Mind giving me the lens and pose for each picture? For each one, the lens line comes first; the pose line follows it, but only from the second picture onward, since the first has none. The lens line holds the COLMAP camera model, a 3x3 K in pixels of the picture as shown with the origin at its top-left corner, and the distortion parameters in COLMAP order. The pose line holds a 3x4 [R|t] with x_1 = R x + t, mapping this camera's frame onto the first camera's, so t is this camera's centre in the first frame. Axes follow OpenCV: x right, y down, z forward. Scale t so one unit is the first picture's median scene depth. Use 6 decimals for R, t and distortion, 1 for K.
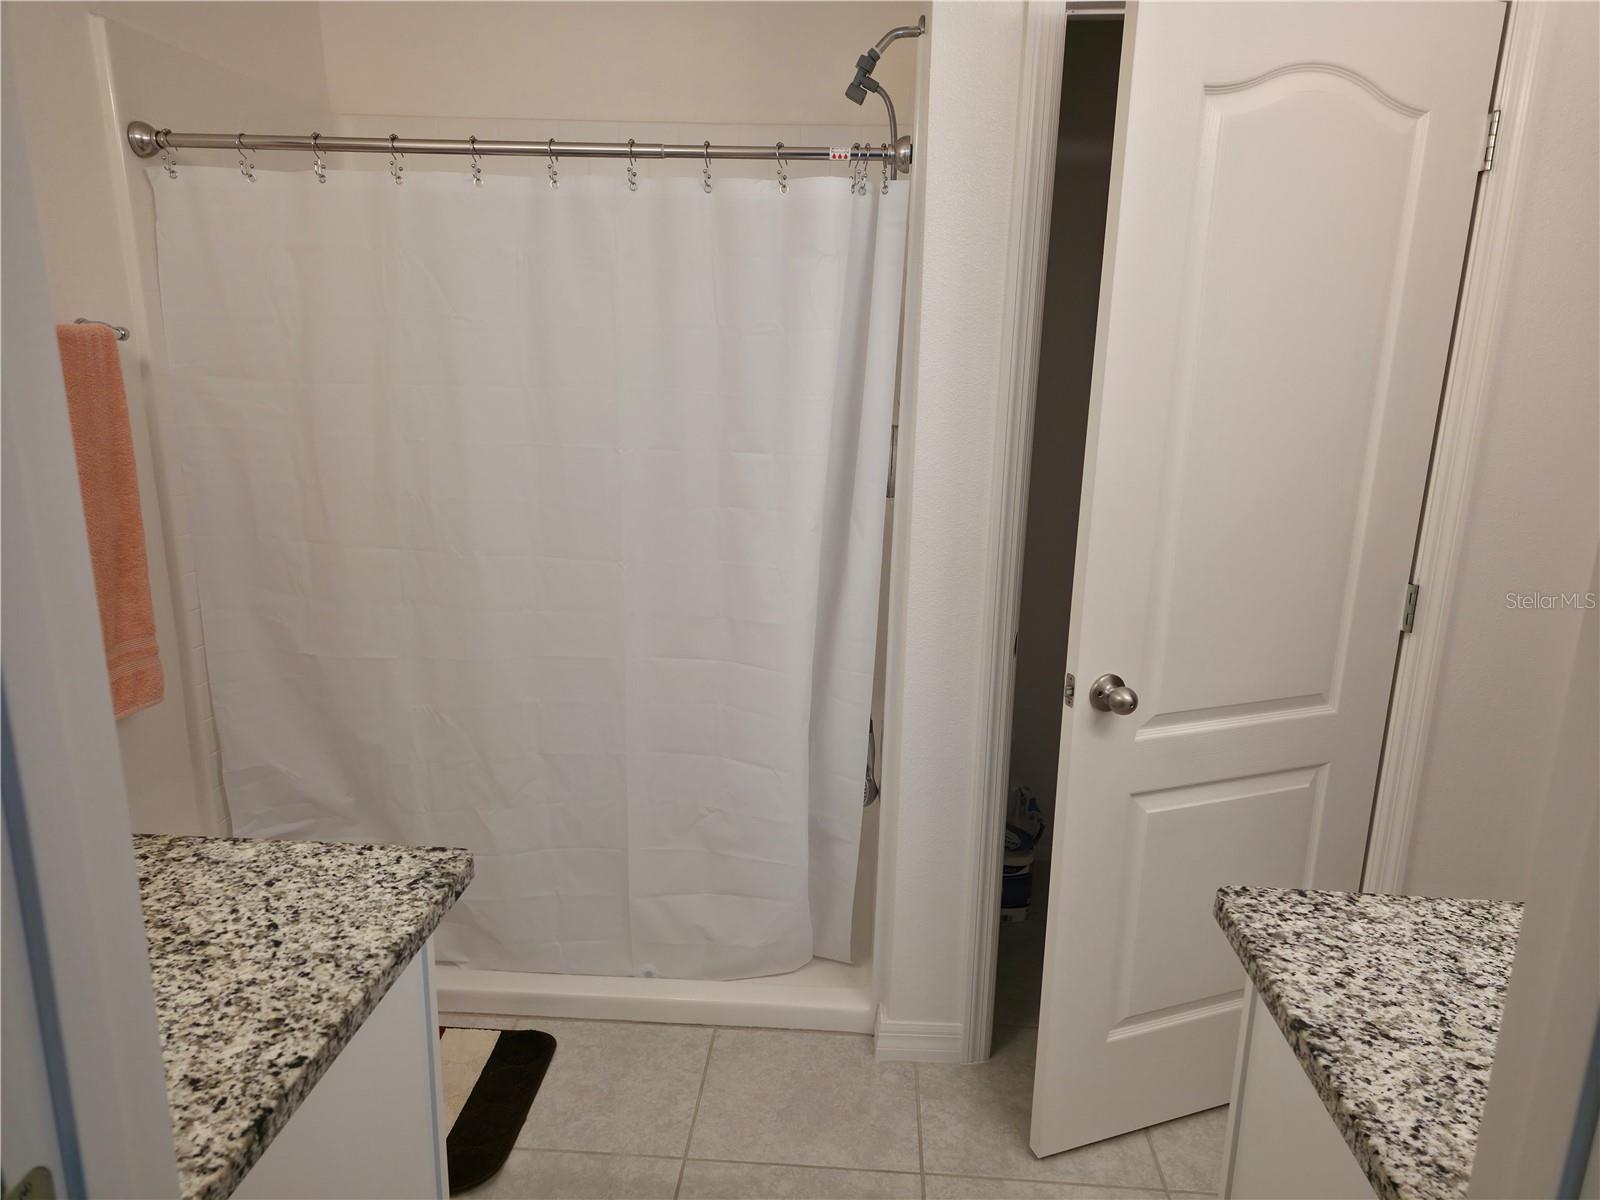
lens RADIAL K [[1052.5, 0, 794.4], [0, 1052.5, 605.9], [0, 0, 1]] dist [0.059032, -0.043362]
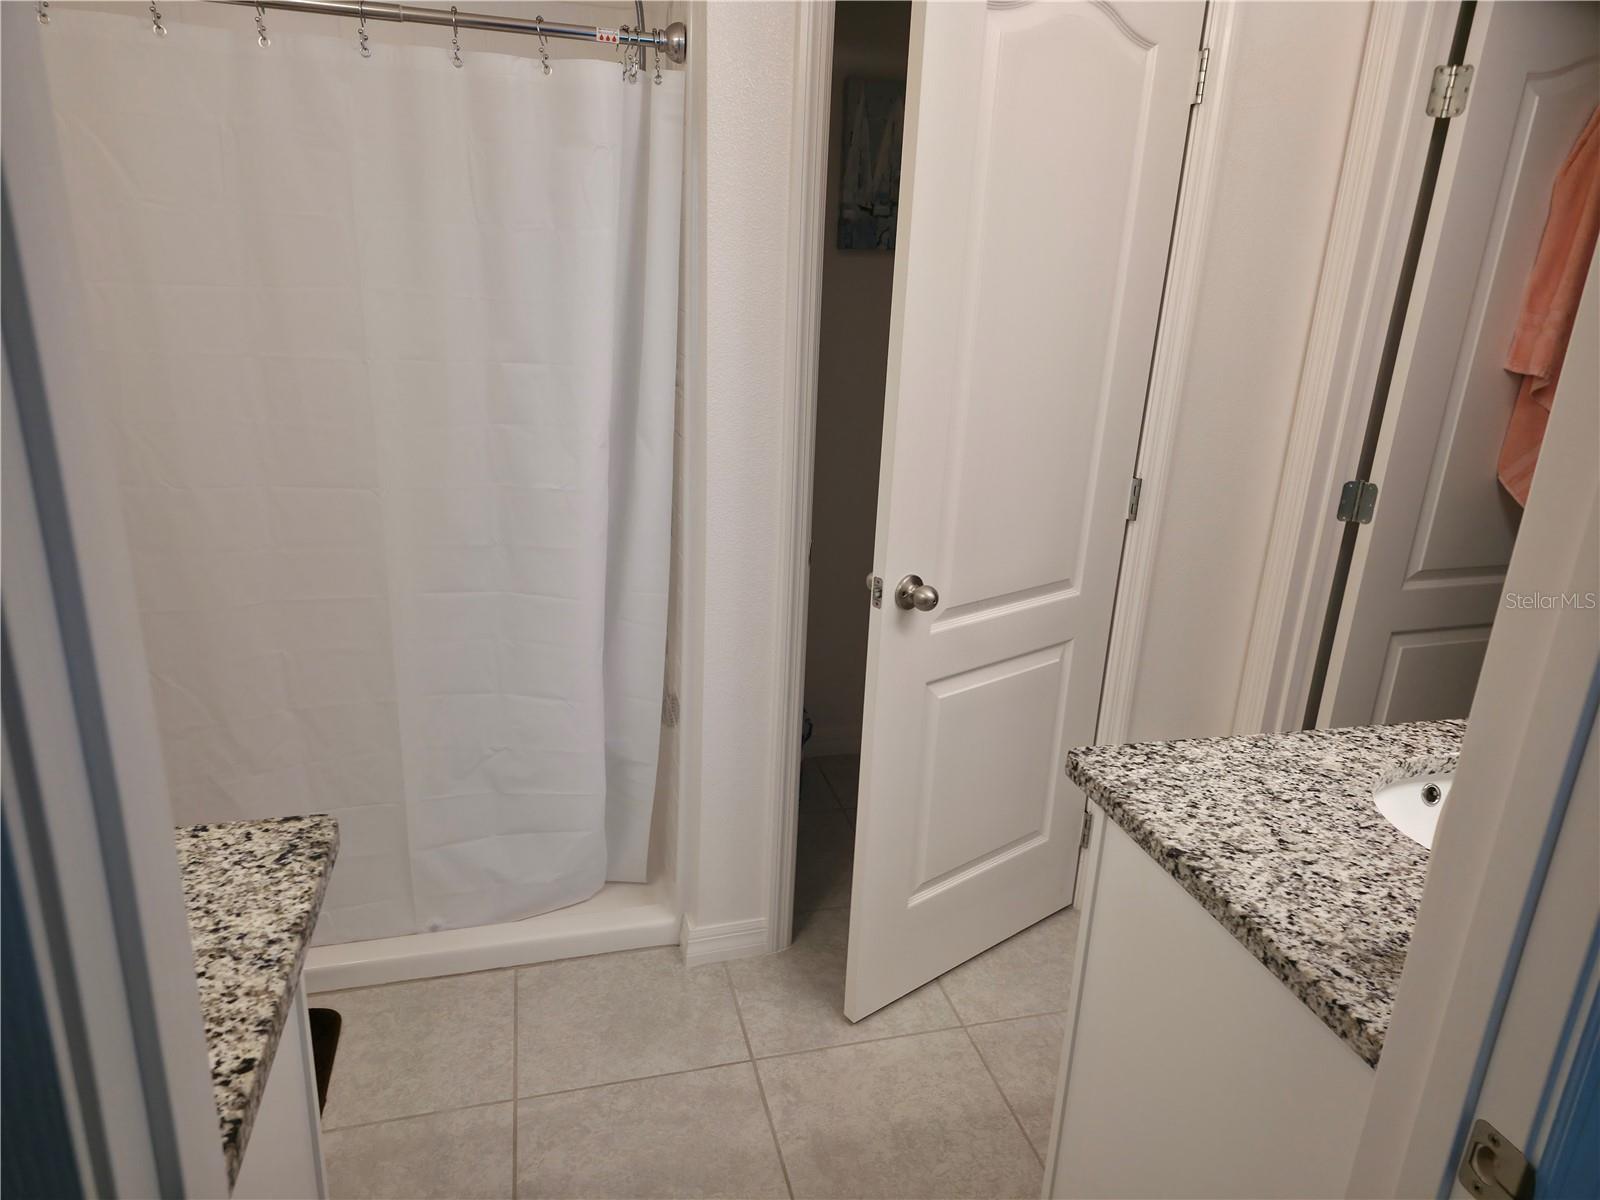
lens RADIAL K [[1052.5, 0, 826.1], [0, 1052.5, 618.3], [0, 0, 1]] dist [0.059032, -0.043362]
pose [[0.946559, -0.083293, 0.311589, -0.108482], [0.055597, 0.993755, 0.096751, 0.001007], [-0.317702, -0.074258, 0.945278, 0.018610]]
